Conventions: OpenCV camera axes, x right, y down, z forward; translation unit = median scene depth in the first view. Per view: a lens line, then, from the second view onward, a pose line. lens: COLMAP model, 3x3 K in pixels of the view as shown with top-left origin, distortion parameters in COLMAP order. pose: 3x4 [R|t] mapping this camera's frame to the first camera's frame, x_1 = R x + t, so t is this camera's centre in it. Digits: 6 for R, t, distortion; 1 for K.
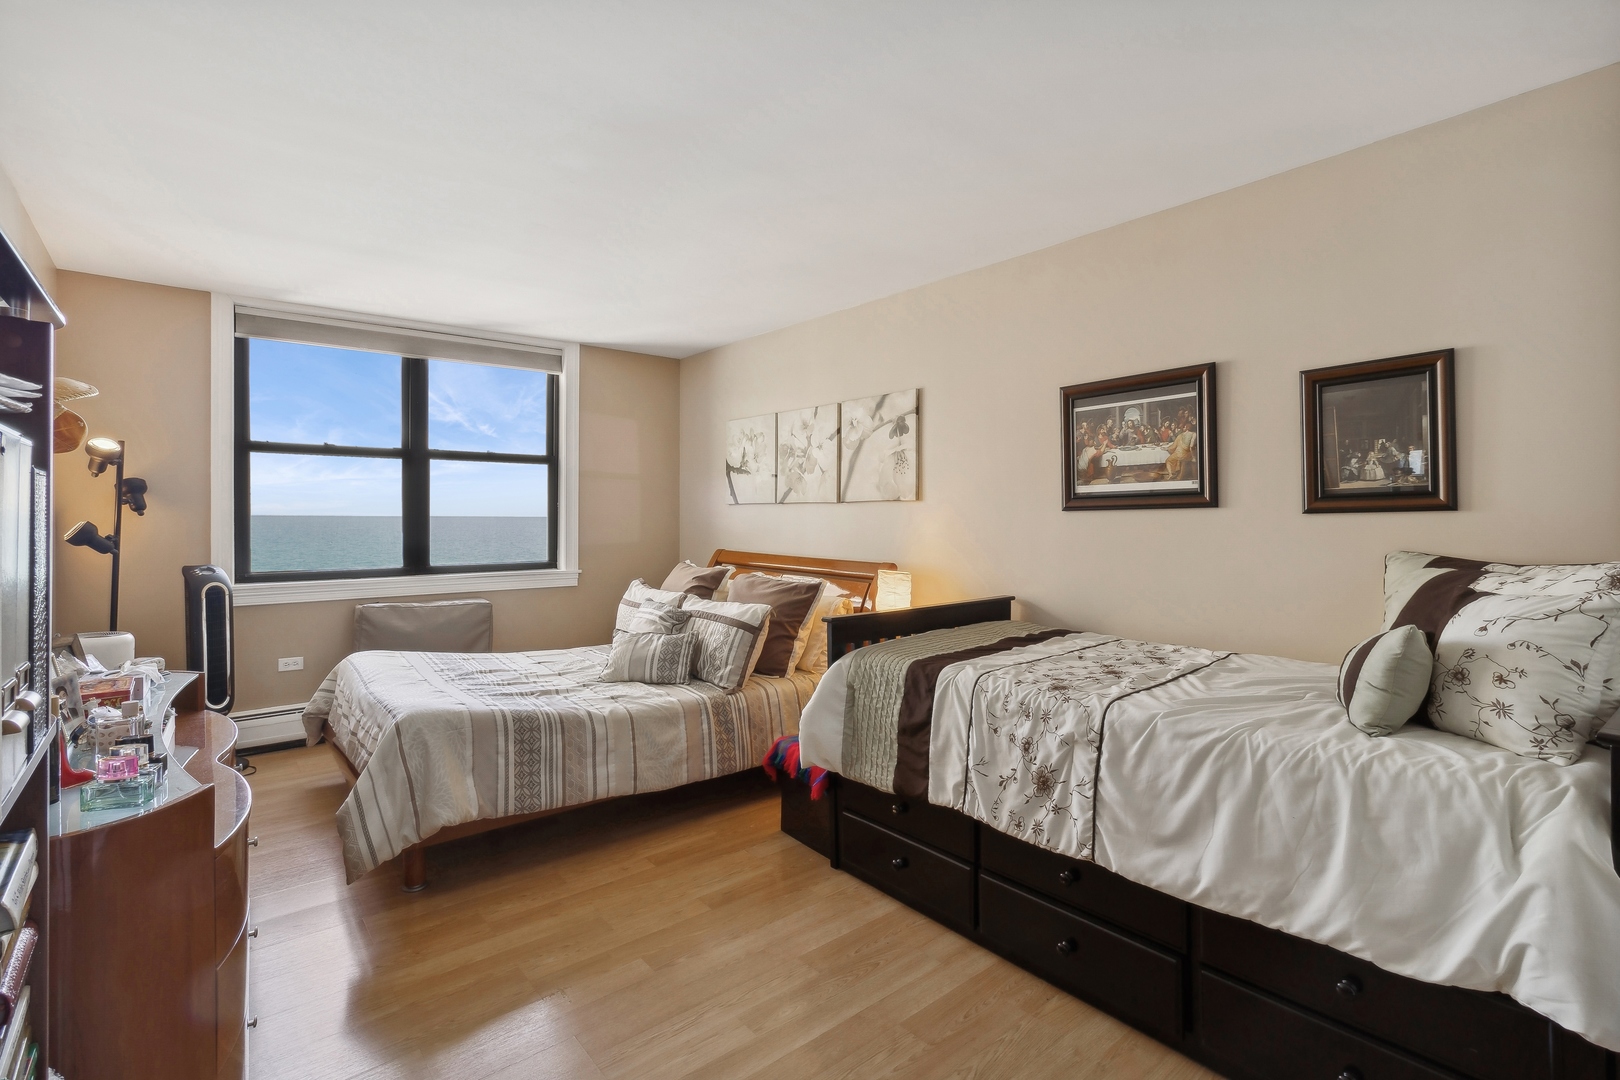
lens RADIAL K [[757.4, 0, 819.5], [0, 757.4, 534.6], [0, 0, 1]] dist [0.004157, 0.000860]
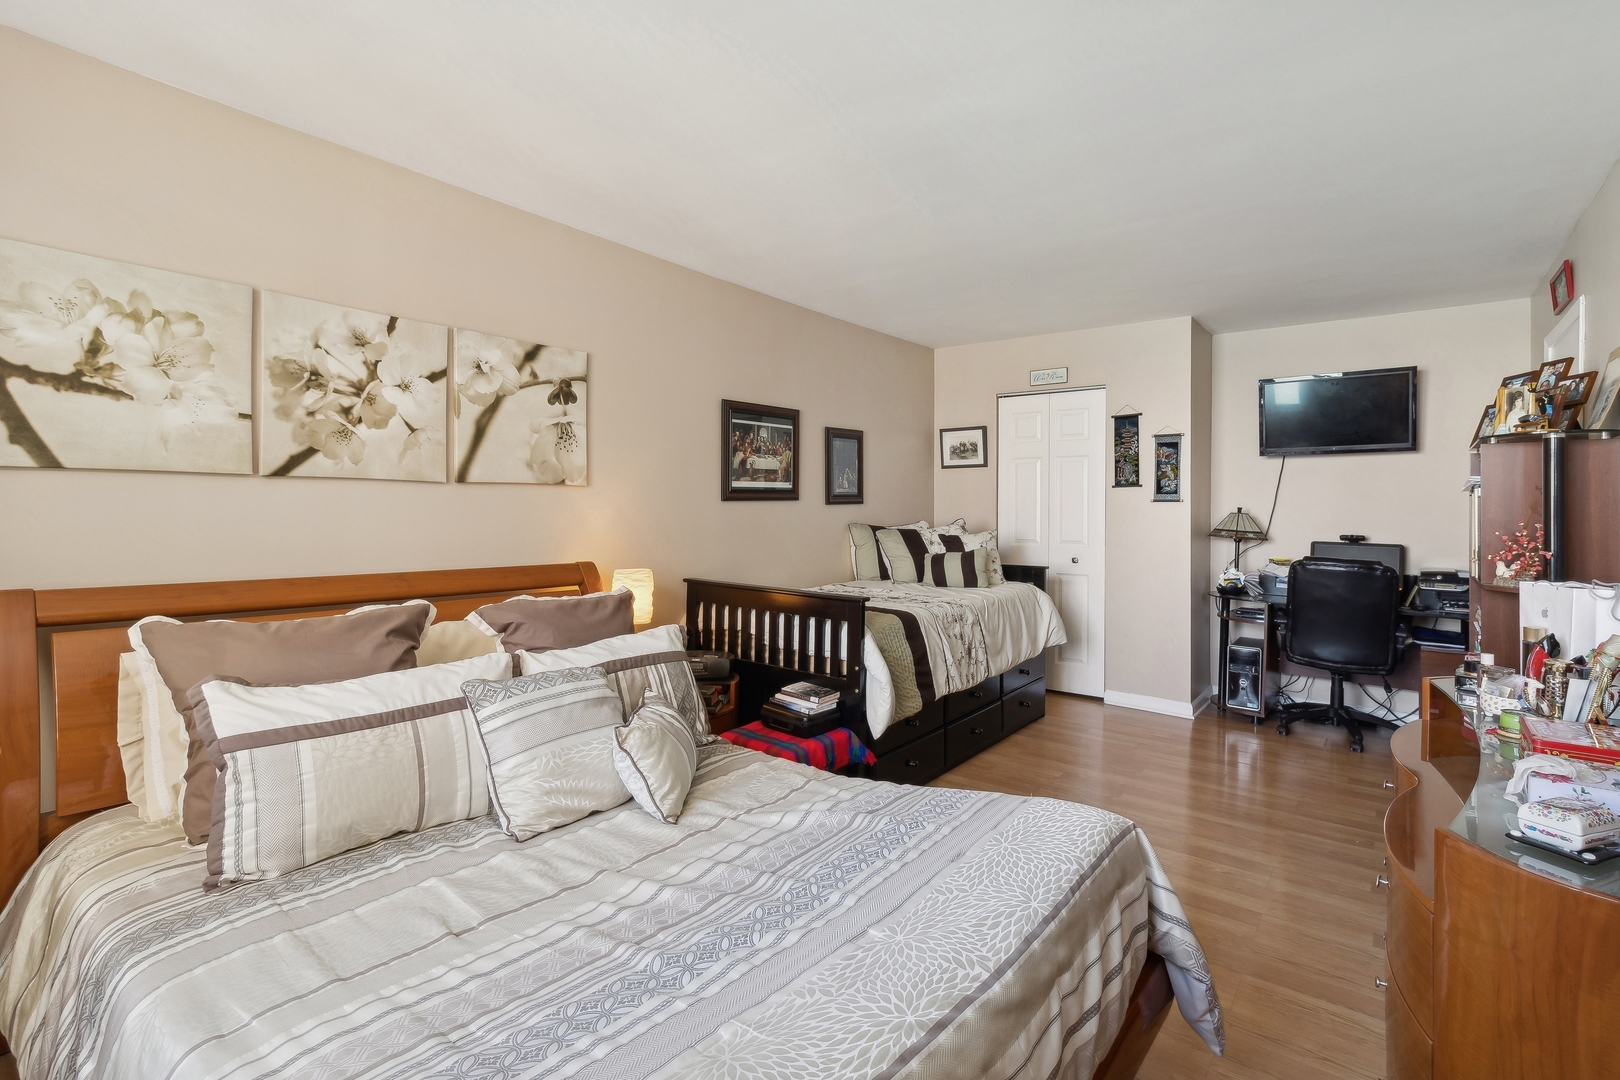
lens RADIAL K [[757.4, 0, 813.0], [0, 757.4, 526.5], [0, 0, 1]] dist [0.004157, 0.000860]
pose [[-0.207596, -0.023010, 0.977944, -0.732673], [0.020444, 0.999403, 0.027855, -0.017416], [-0.978001, 0.025775, -0.207002, 0.906117]]
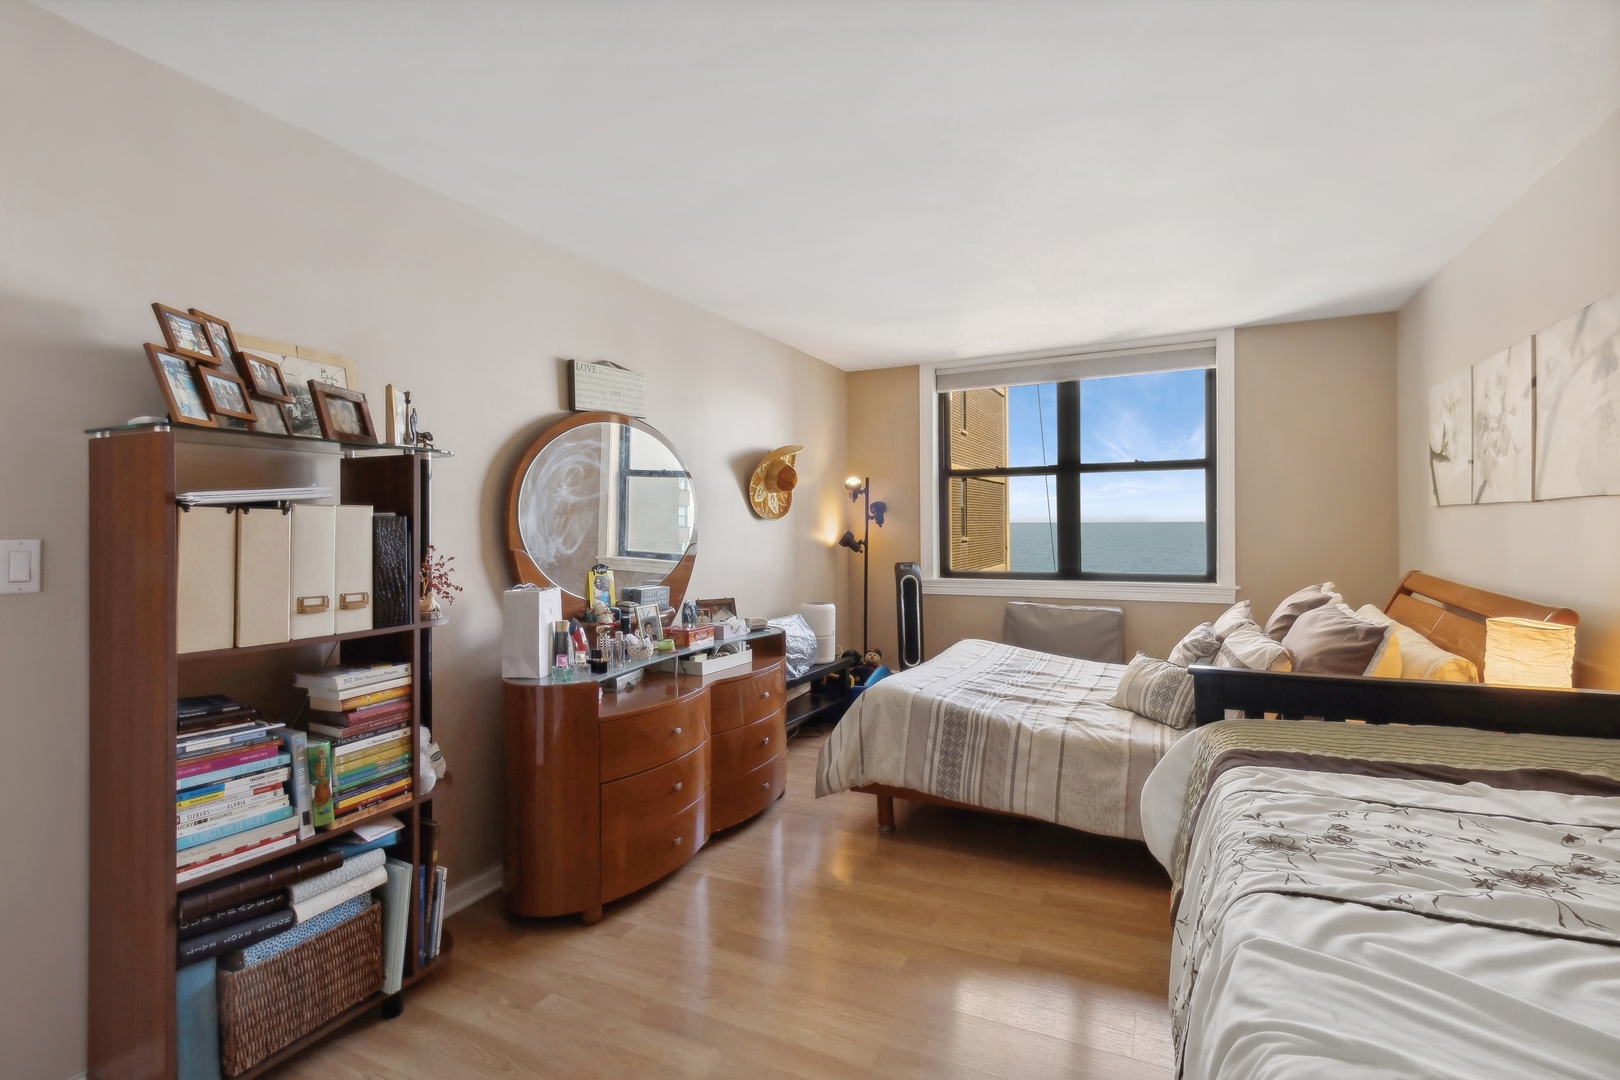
lens RADIAL K [[757.4, 0, 812.7], [0, 757.4, 540.7], [0, 0, 1]] dist [0.004157, 0.000860]
pose [[0.411230, 0.014252, -0.911420, 0.369529], [-0.013762, 0.999861, 0.009425, -0.009911], [0.911428, 0.008667, 0.411369, 0.255947]]
